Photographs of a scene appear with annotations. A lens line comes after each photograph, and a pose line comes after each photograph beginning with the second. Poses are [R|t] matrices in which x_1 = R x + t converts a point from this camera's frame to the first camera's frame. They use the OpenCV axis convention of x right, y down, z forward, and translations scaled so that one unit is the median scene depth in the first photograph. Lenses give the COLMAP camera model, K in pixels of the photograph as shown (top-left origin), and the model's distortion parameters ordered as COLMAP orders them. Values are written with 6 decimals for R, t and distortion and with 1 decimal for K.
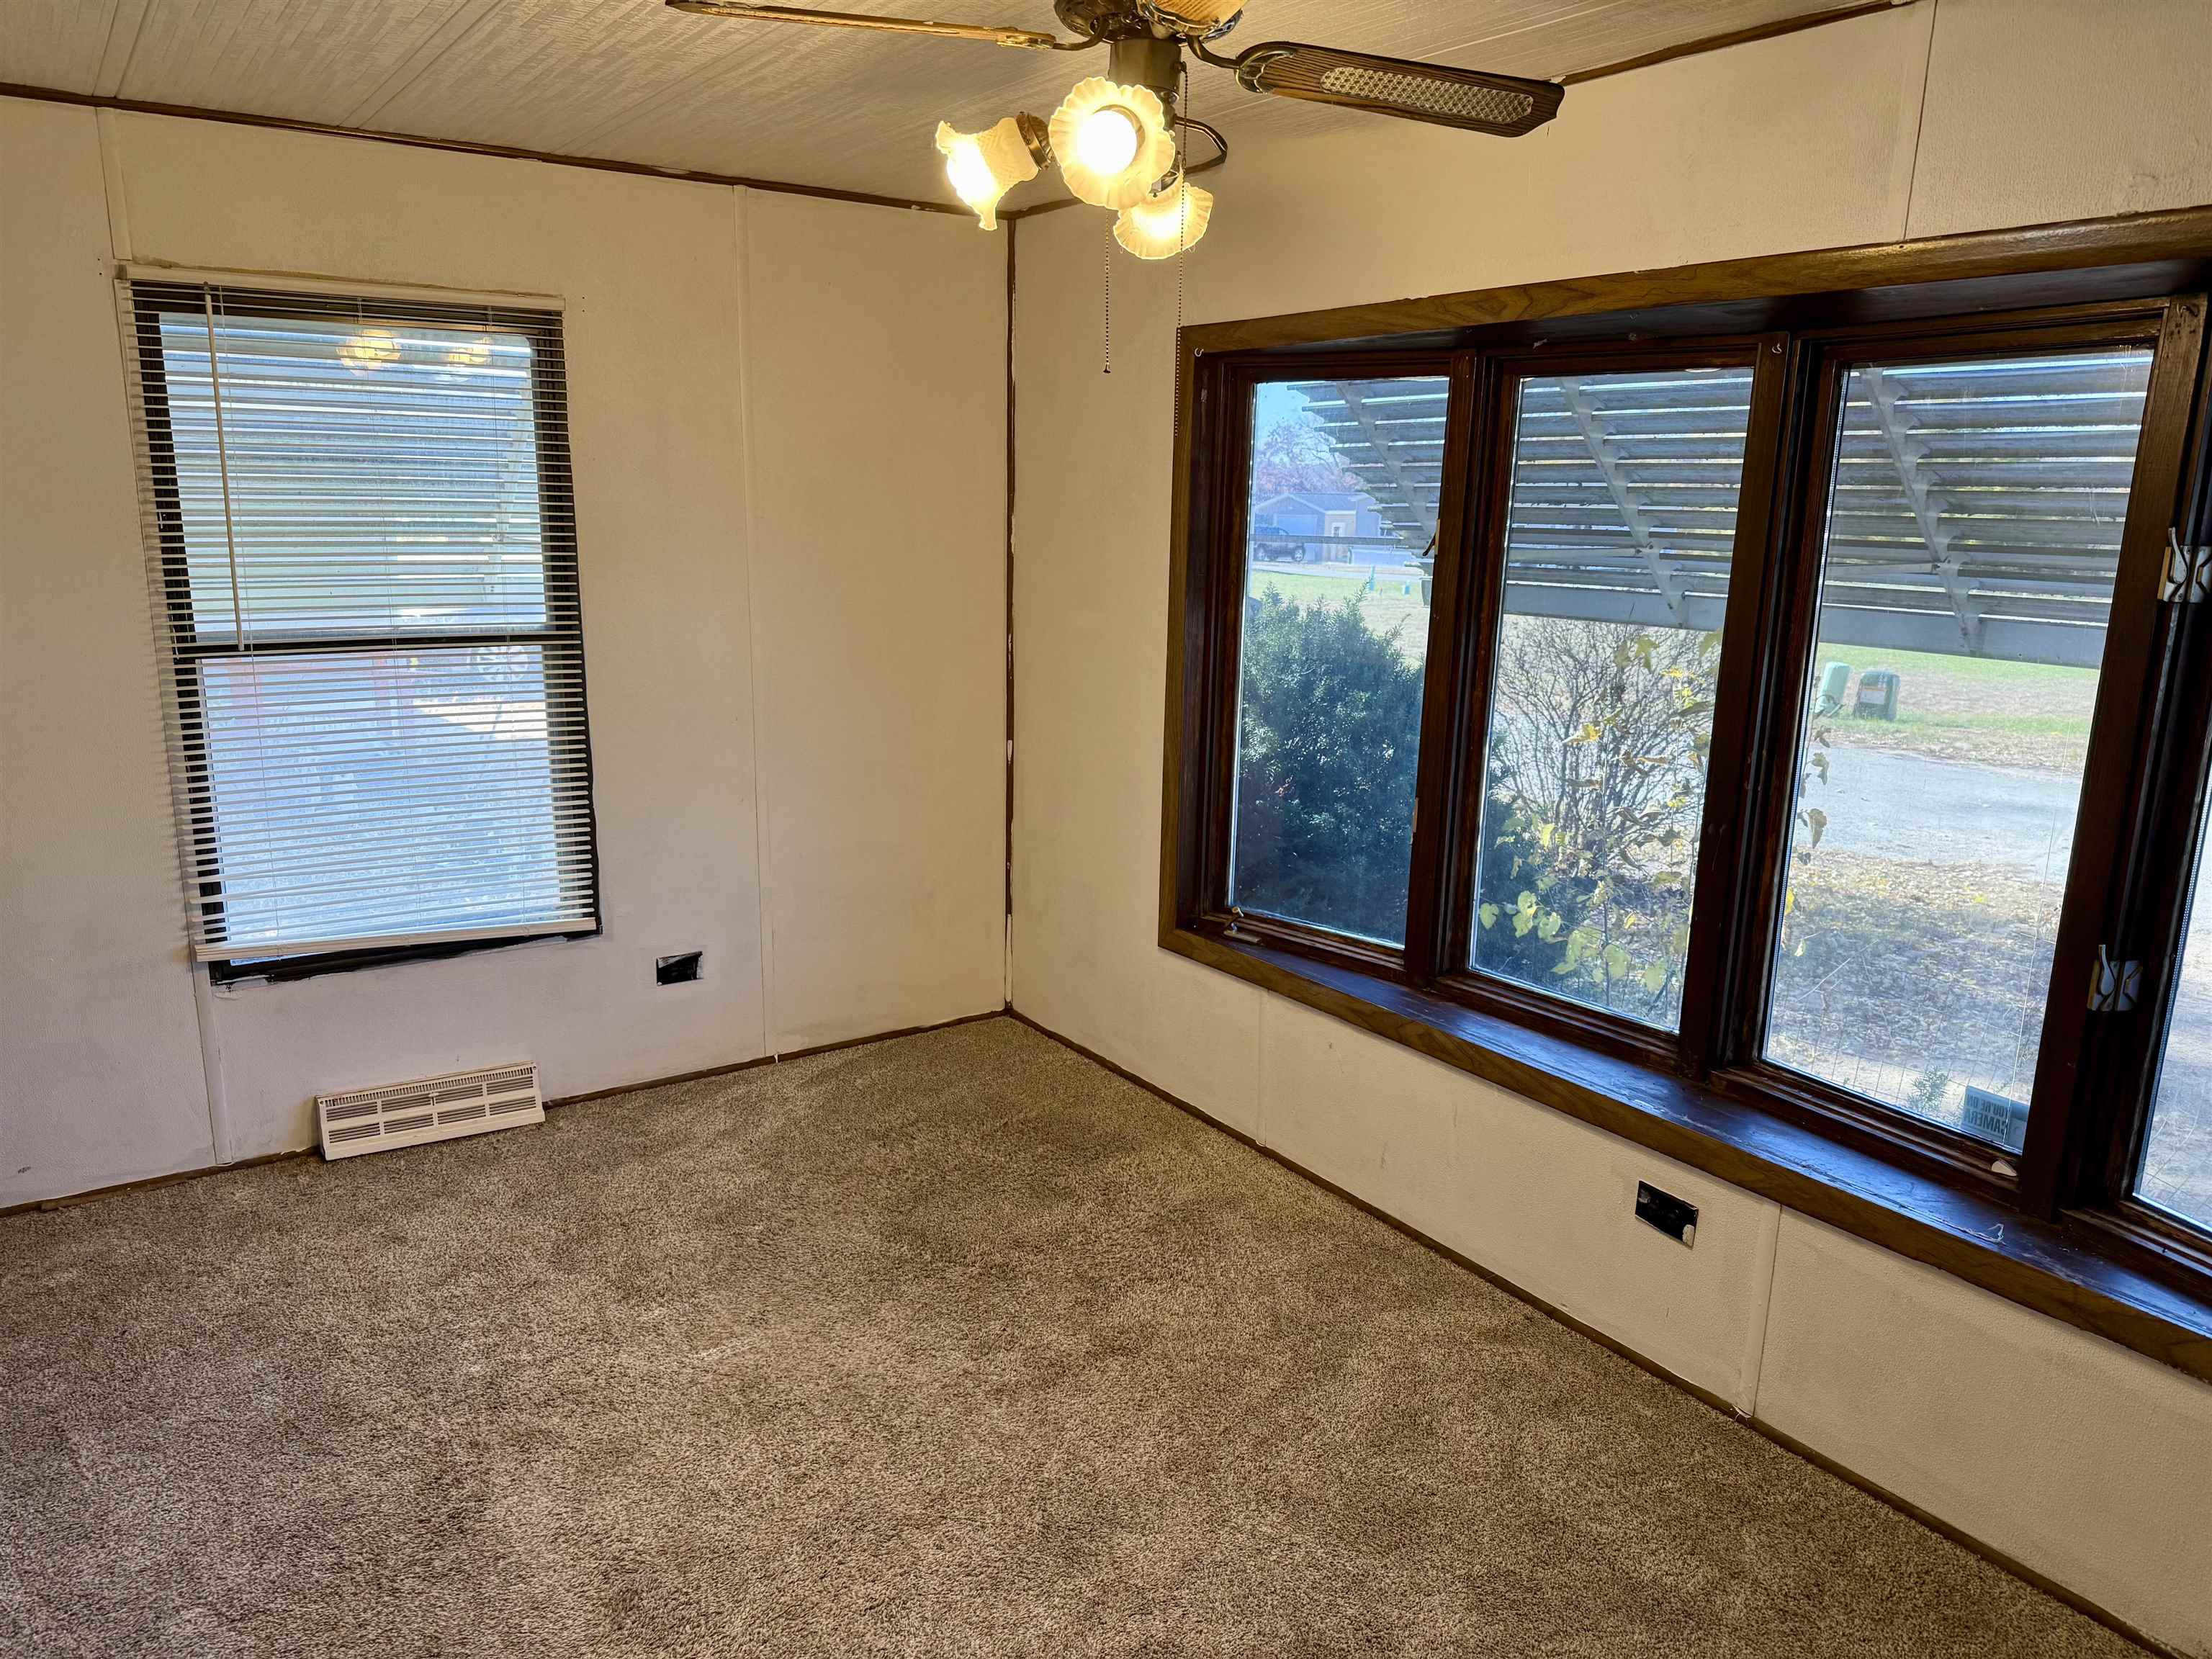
lens RADIAL K [[1557.3, 0, 1155.9], [0, 1557.3, 841.3], [0, 0, 1]] dist [0.050426, -0.058480]
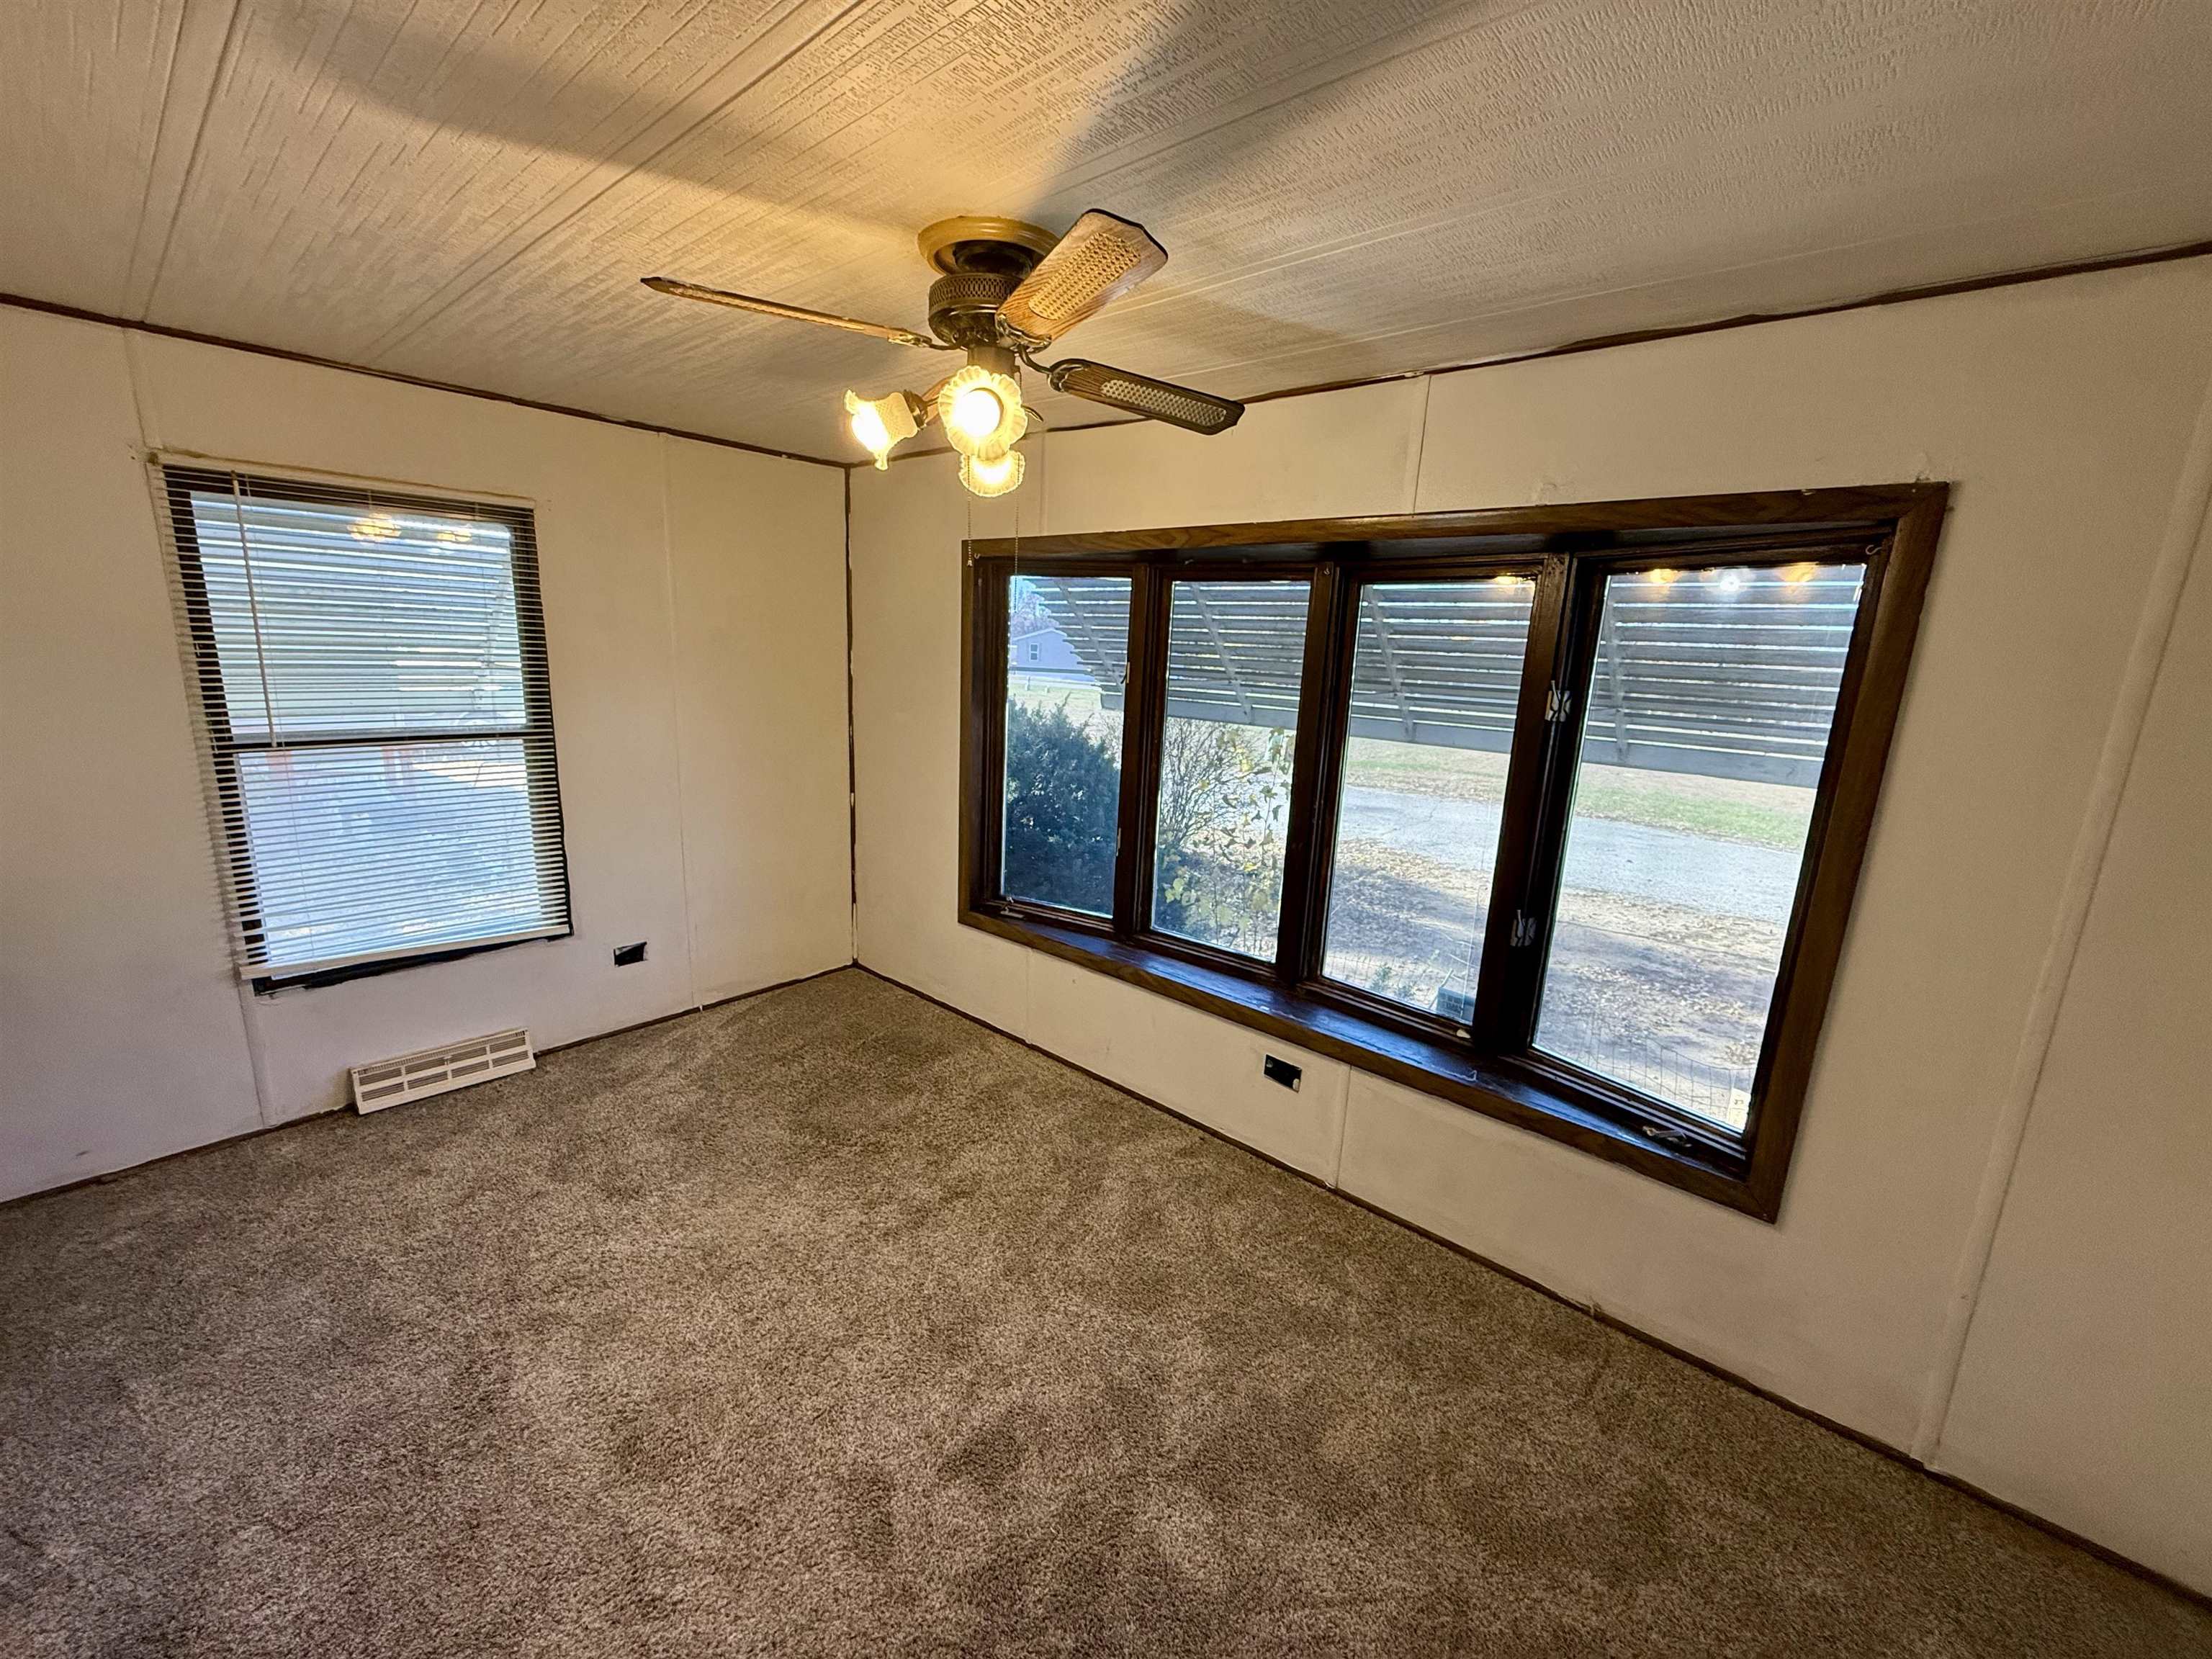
lens RADIAL K [[895.6, 0, 1141.2], [0, 895.6, 837.2], [0, 0, 1]] dist [0.007346, -0.002618]
pose [[0.971125, -0.028378, 0.236878, -0.049347], [0.028695, 0.999586, 0.002111, -0.026373], [-0.236840, 0.004748, 0.971537, 0.083854]]
